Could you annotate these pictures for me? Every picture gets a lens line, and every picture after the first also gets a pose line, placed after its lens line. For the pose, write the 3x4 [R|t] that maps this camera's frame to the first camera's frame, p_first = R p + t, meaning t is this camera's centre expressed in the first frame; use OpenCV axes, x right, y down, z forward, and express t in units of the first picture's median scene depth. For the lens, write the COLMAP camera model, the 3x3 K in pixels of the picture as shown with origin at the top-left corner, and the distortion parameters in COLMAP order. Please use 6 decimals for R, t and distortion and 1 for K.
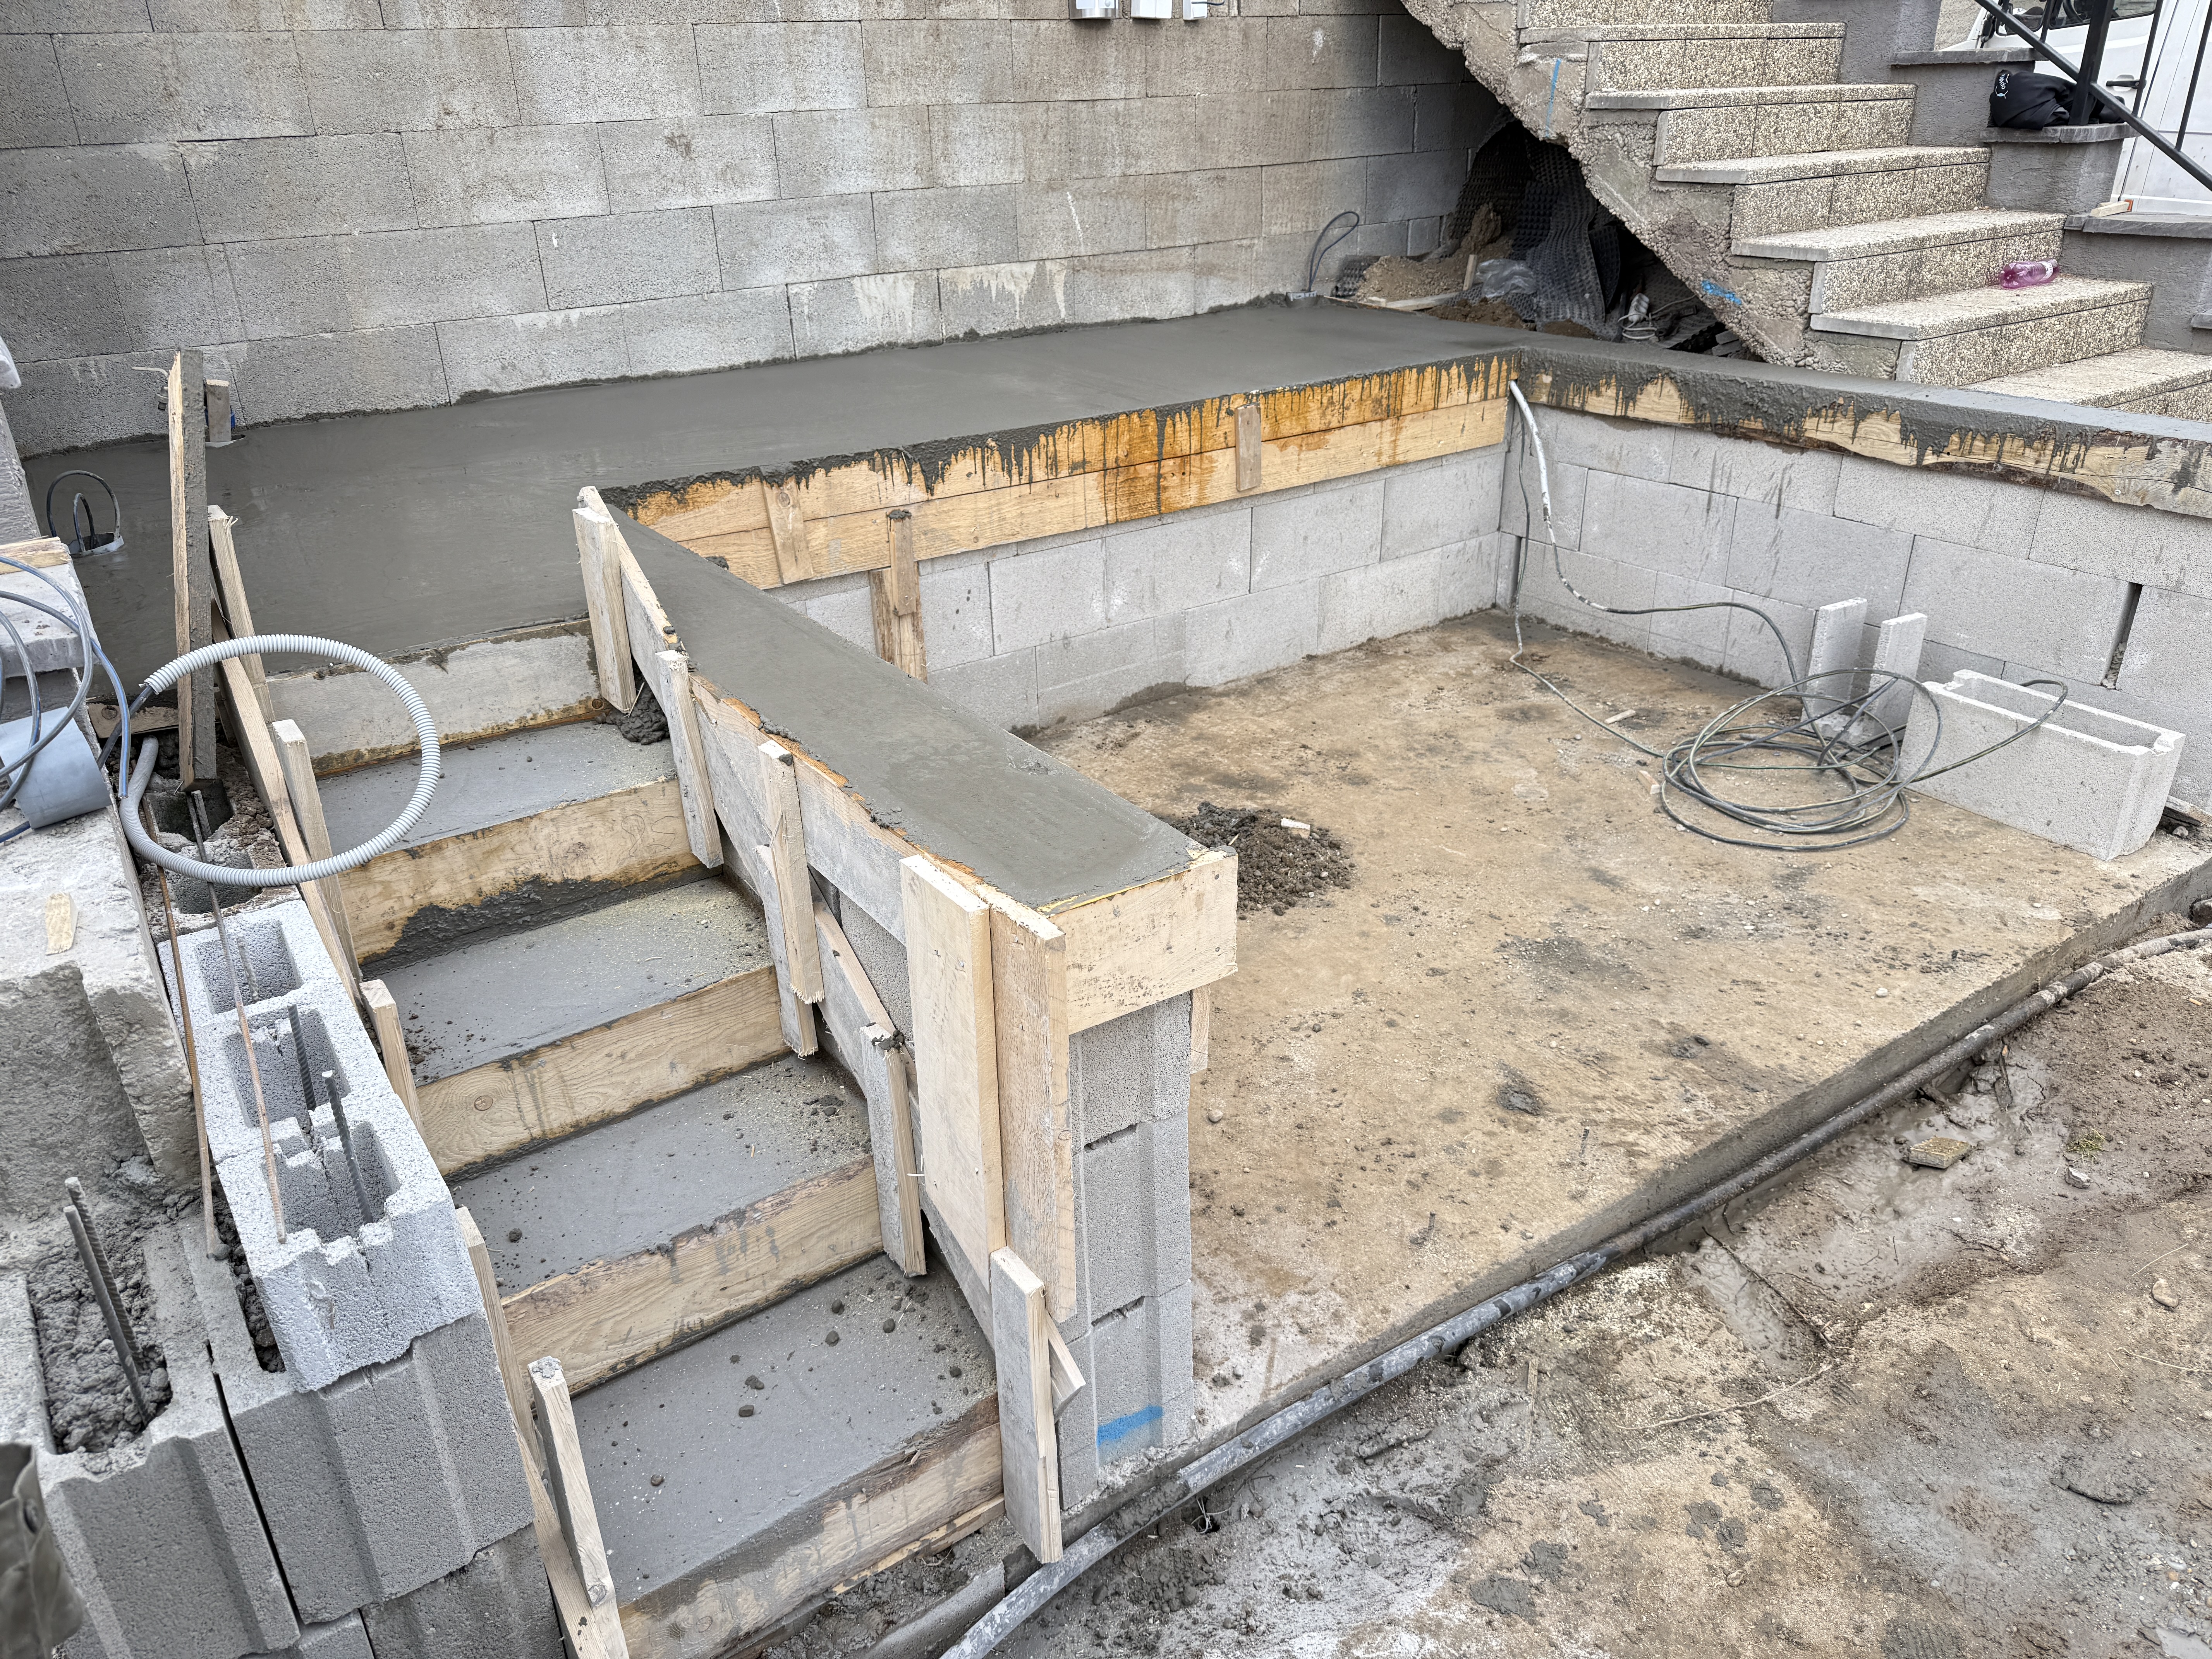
lens RADIAL K [[1573.9, 0, 1106.0], [0, 1573.9, 829.5], [0, 0, 1]] dist [0.158883, -0.336062]
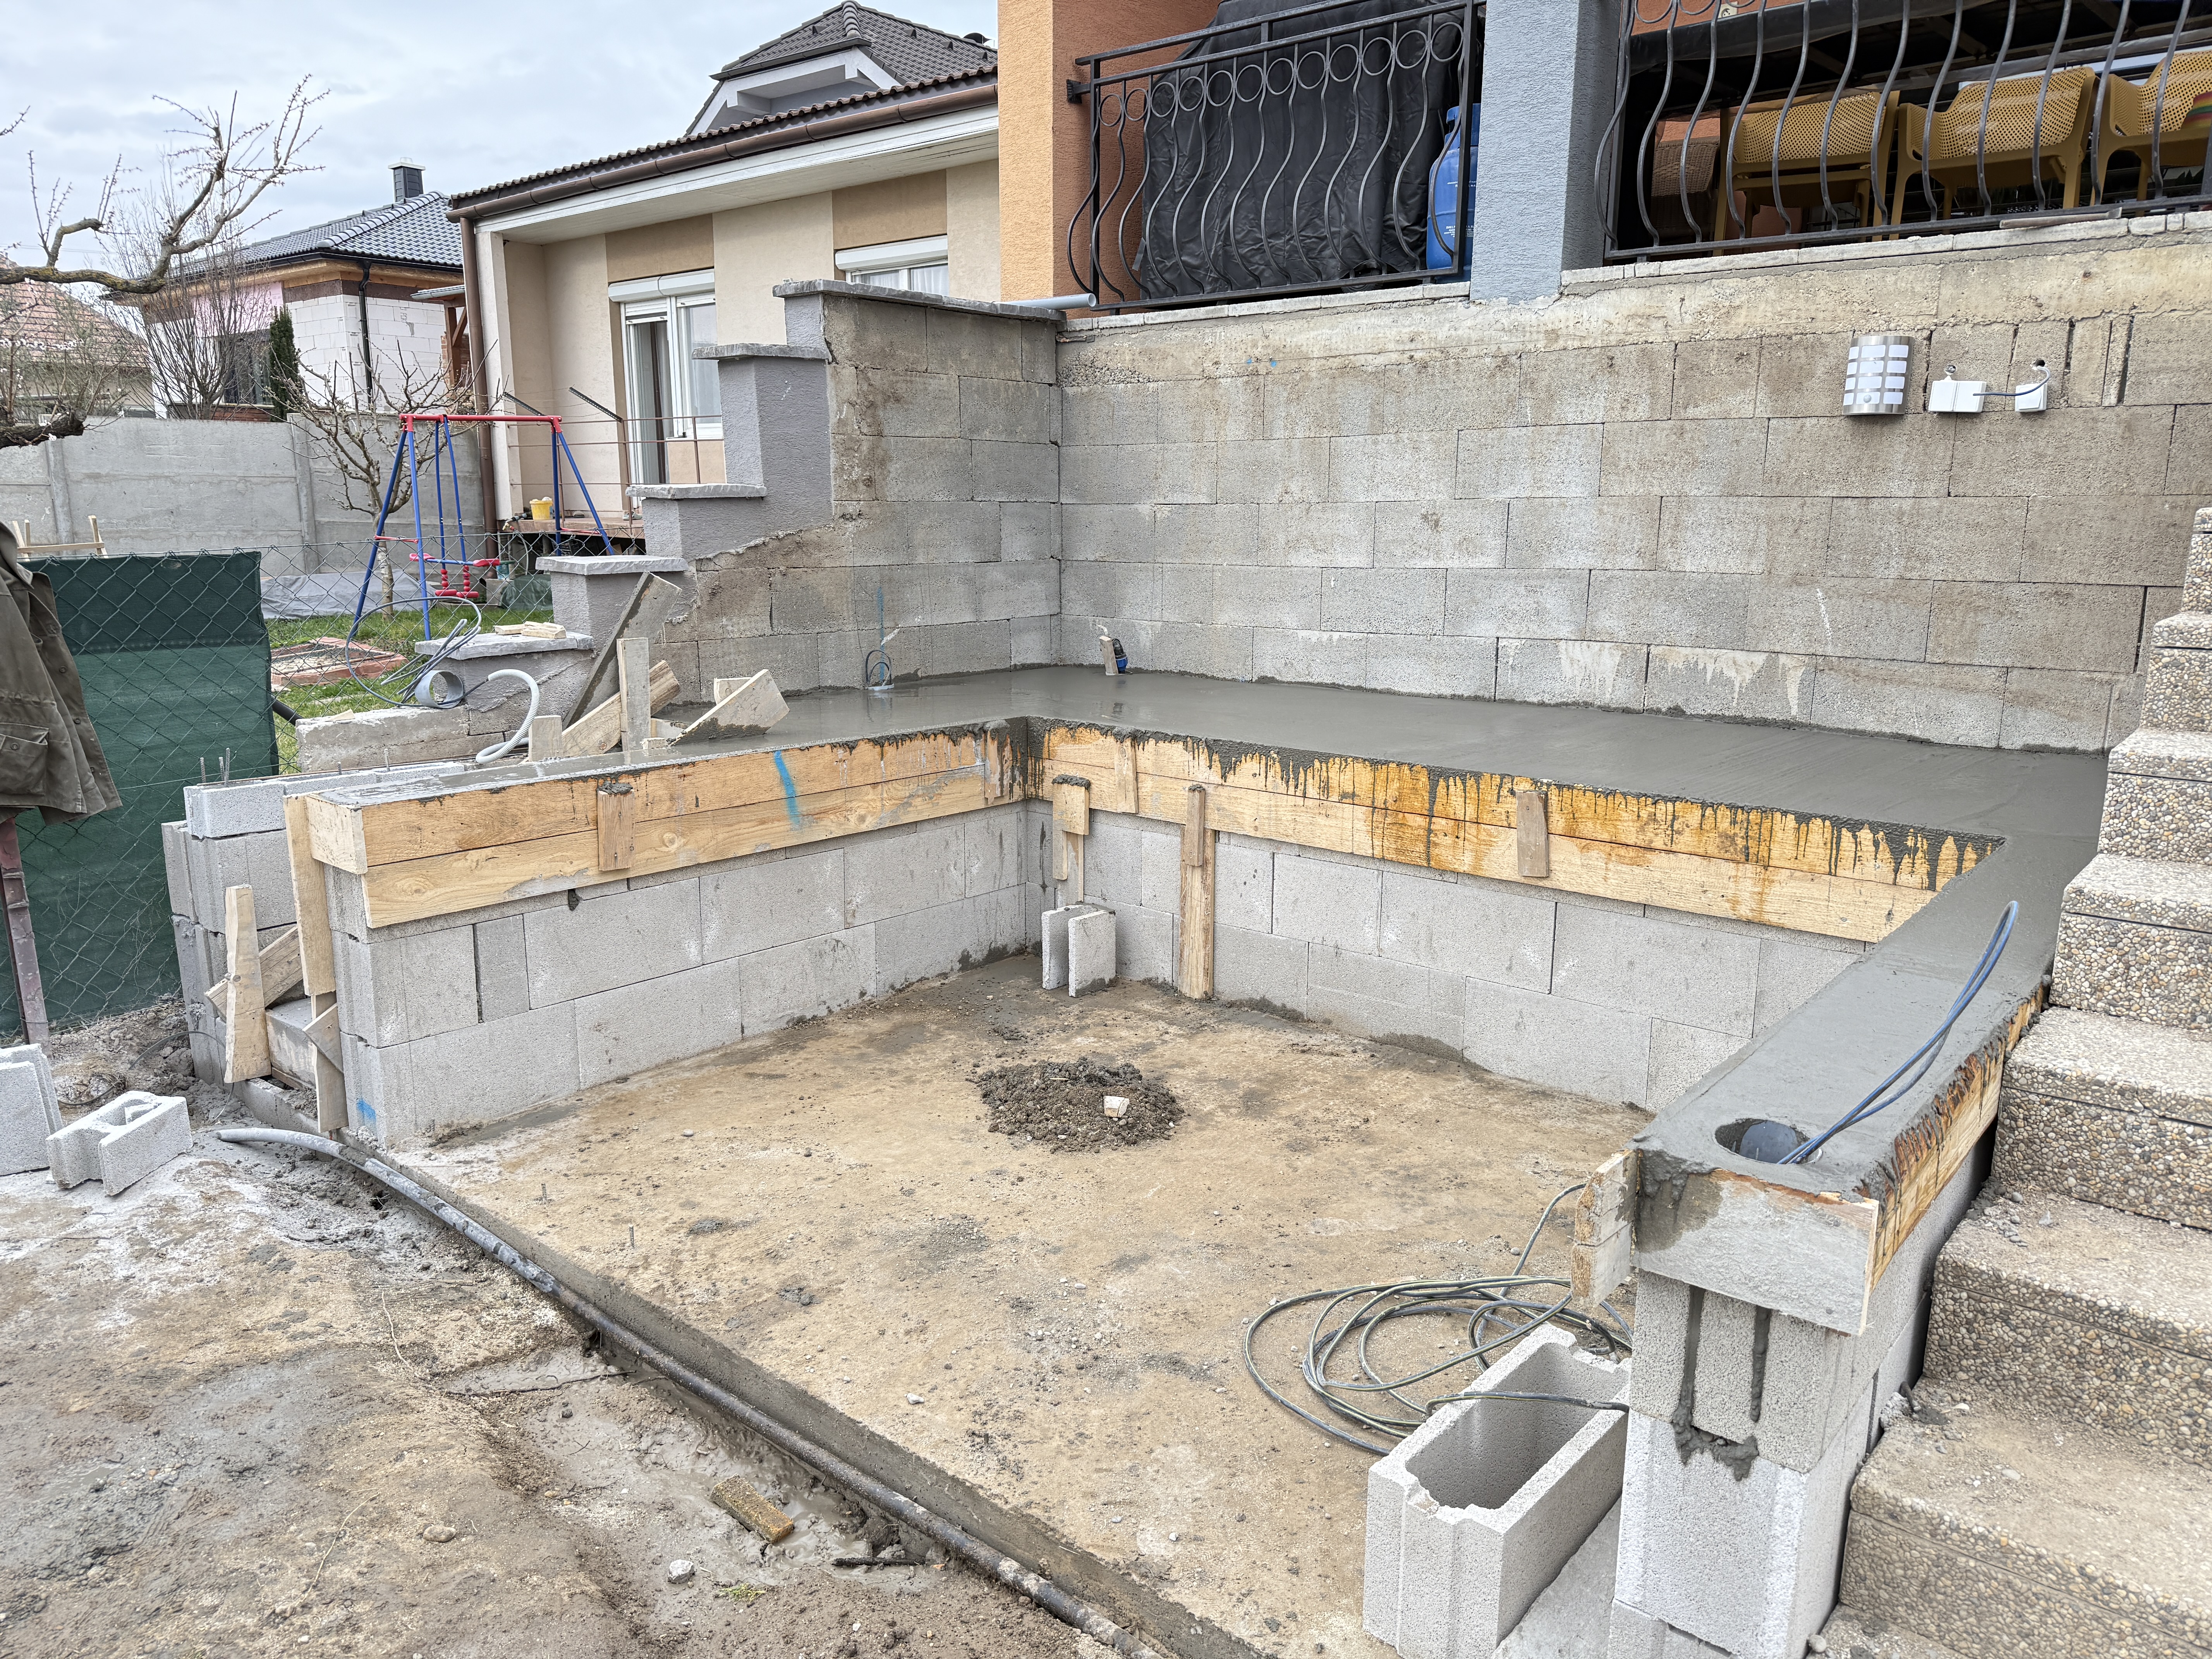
lens RADIAL K [[1573.9, 0, 1106.0], [0, 1573.9, 829.5], [0, 0, 1]] dist [0.158883, -0.336062]
pose [[0.247286, 0.223313, -0.942858, 0.920254], [-0.419286, 0.901918, 0.103649, -0.236096], [0.873526, 0.369697, 0.316664, 0.482395]]
